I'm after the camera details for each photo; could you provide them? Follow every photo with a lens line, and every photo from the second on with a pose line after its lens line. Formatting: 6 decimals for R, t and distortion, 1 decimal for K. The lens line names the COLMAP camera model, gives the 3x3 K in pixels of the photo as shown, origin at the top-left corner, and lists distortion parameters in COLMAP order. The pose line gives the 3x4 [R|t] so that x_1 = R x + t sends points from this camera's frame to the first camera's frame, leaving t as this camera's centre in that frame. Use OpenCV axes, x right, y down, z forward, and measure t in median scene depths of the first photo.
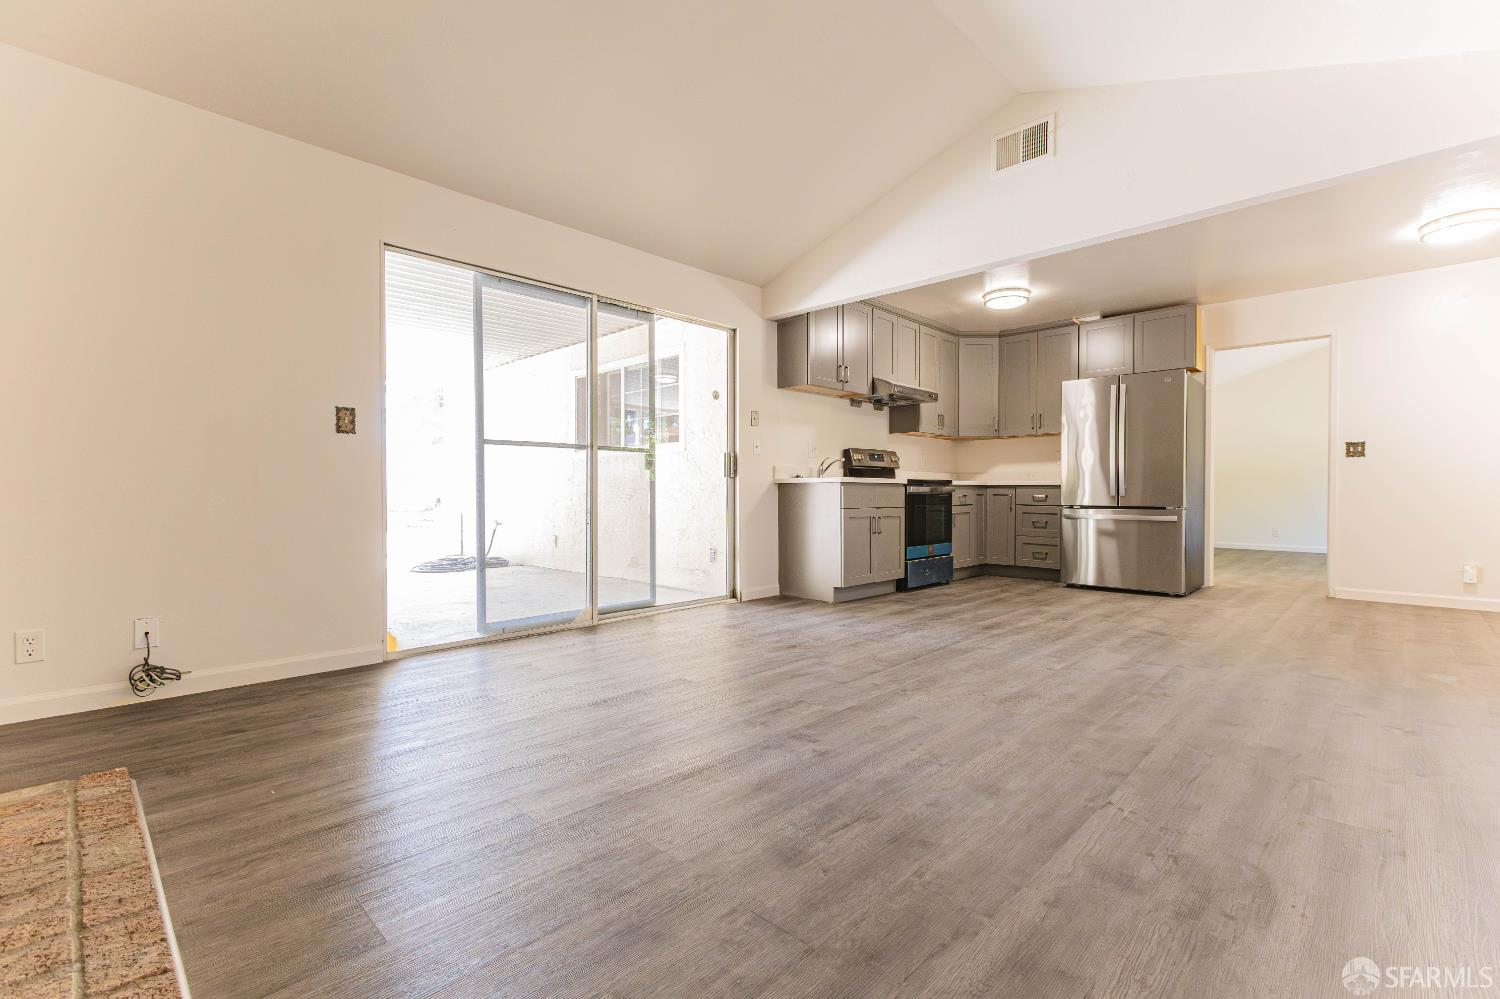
lens RADIAL K [[667.1, 0, 750.0], [0, 667.1, 499.5], [0, 0, 1]] dist [-0.000540, -0.000040]
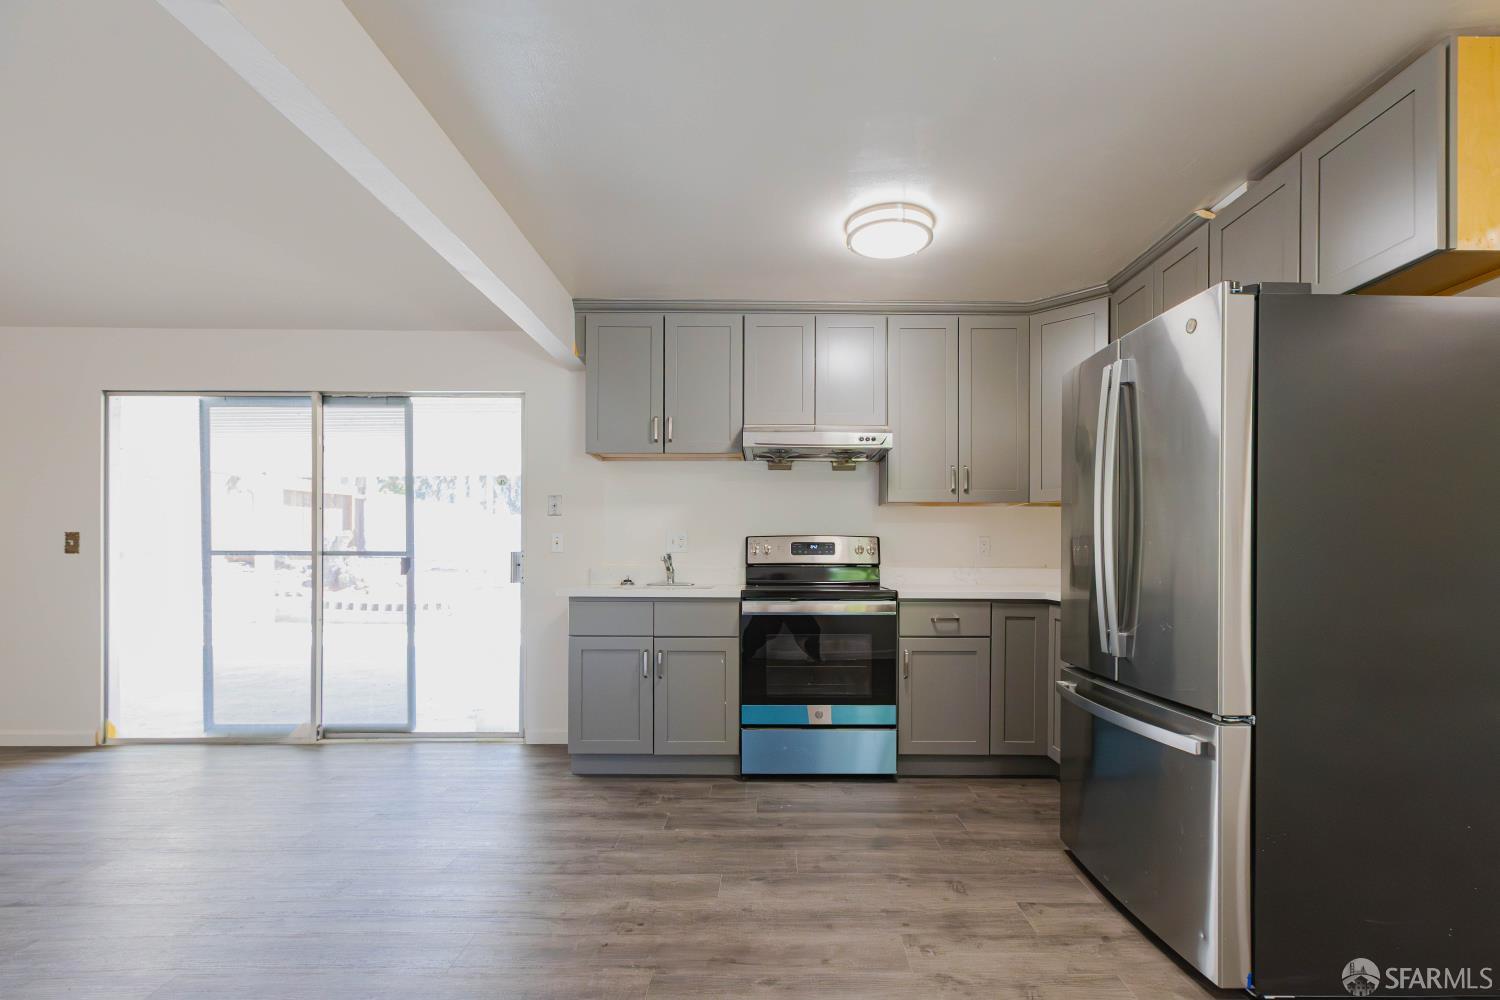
lens RADIAL K [[701.6, 0, 779.1], [0, 701.6, 552.7], [0, 0, 1]] dist [0.010452, -0.000017]
pose [[0.702011, 0.001358, -0.712165, 0.733683], [-0.011168, 0.999896, -0.009102, -0.061453], [0.712078, 0.014343, 0.701953, 0.605182]]
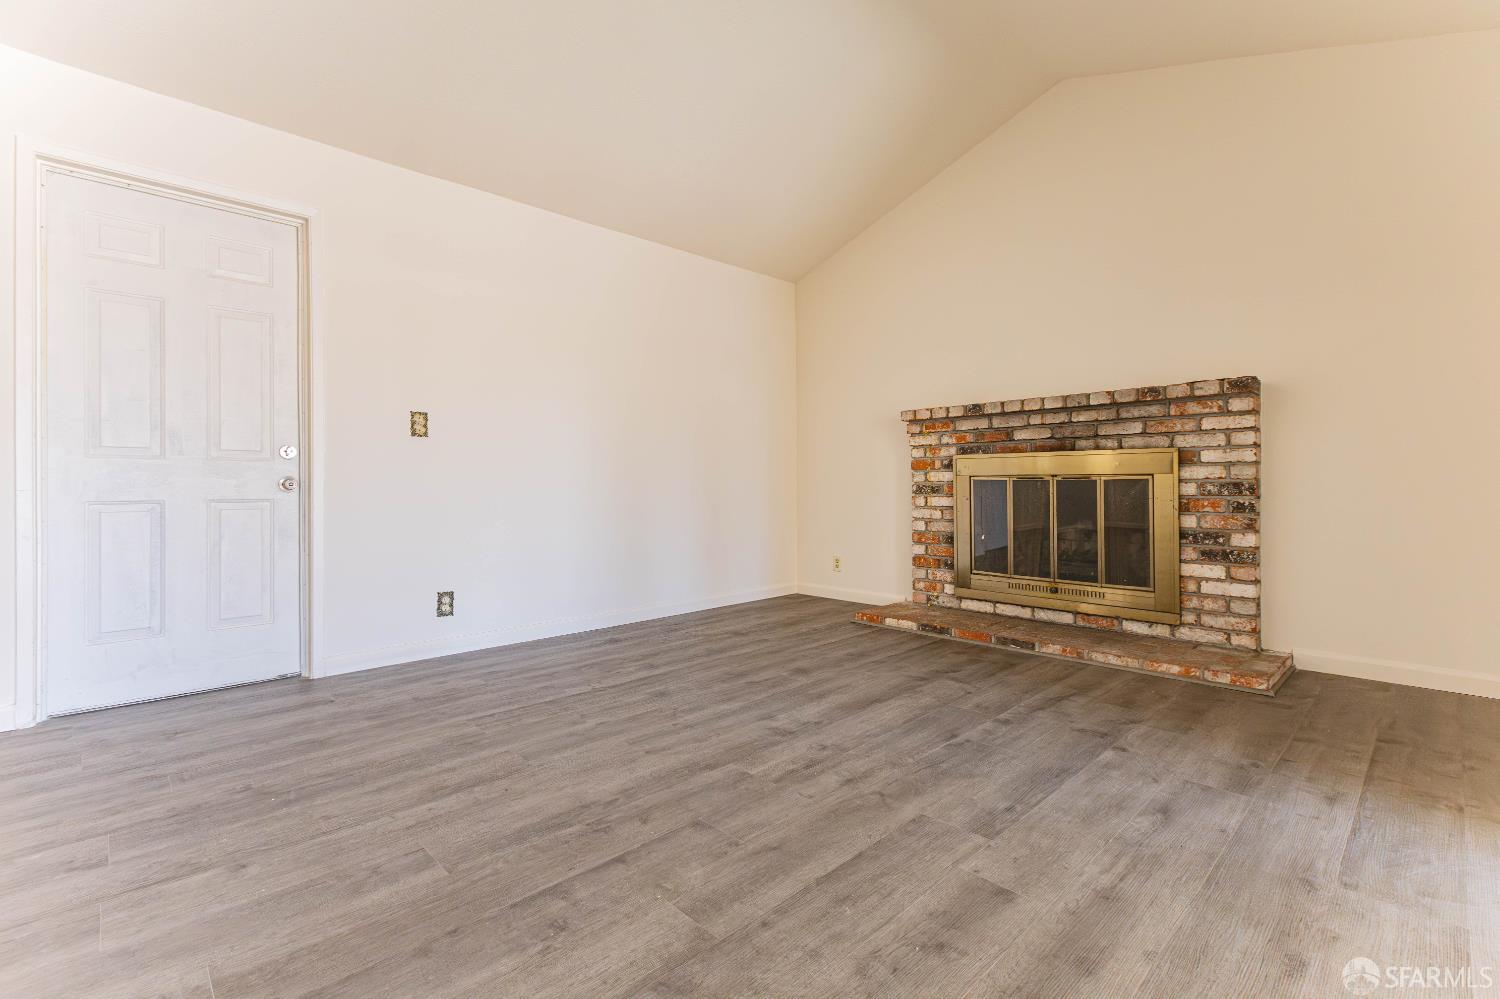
lens RADIAL K [[672.4, 0, 750.5], [0, 672.4, 482.9], [0, 0, 1]] dist [0.007362, 0.000157]
pose [[-0.999397, 0.007822, 0.033836, 0.038836], [0.008115, 0.999931, 0.008532, -0.013166], [-0.033766, 0.008802, -0.999391, 0.868143]]
